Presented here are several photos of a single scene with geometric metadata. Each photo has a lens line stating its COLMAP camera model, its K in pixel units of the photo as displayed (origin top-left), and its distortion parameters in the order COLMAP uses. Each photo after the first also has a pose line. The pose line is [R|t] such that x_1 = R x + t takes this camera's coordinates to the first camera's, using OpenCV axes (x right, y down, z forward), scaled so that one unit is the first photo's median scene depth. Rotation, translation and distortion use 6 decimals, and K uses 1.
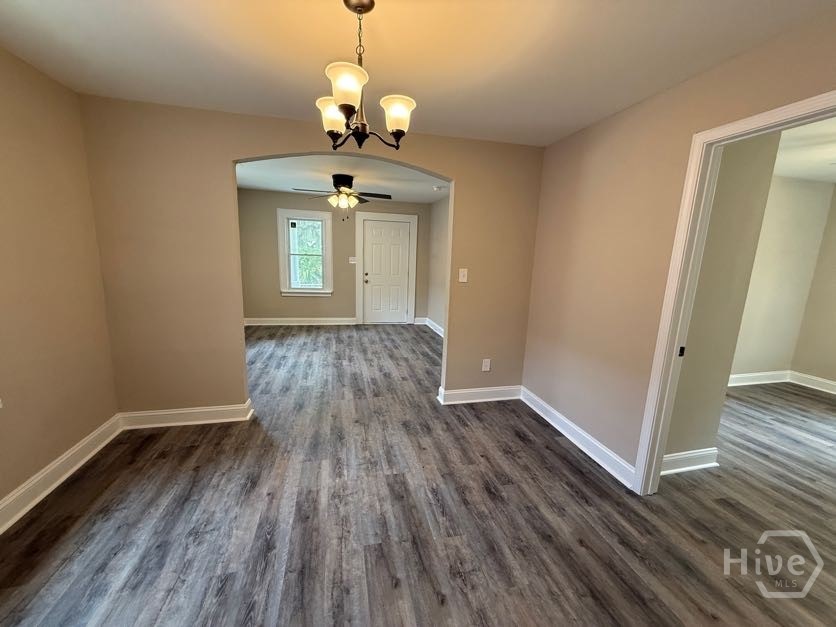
lens RADIAL K [[331.0, 0, 415.4], [0, 331.0, 313.3], [0, 0, 1]] dist [-0.000218, -0.000062]
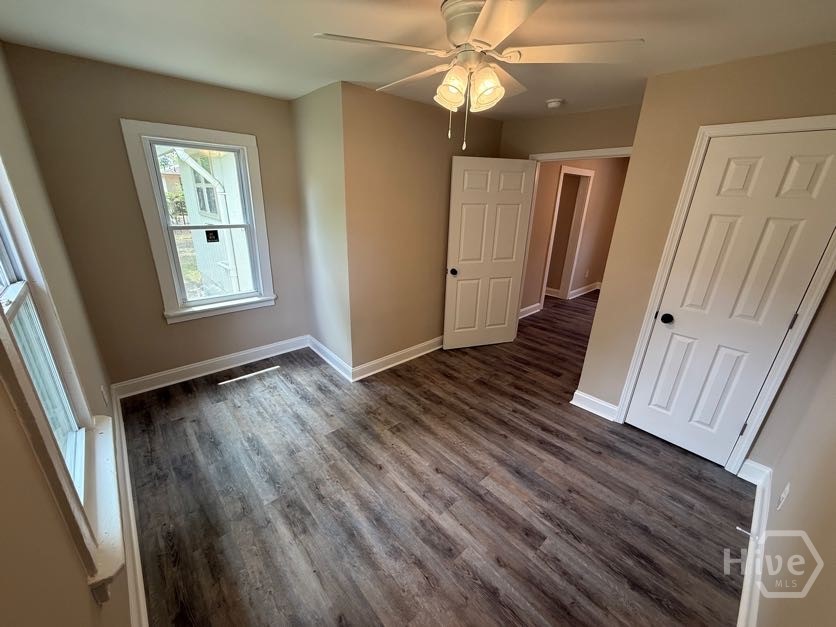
lens RADIAL K [[331.0, 0, 415.4], [0, 331.0, 313.3], [0, 0, 1]] dist [-0.000218, -0.000062]
pose [[-0.875128, 0.104639, -0.472443, 1.881767], [-0.145508, 0.874247, 0.463163, -0.288587], [0.461496, 0.474071, -0.749852, 1.442045]]
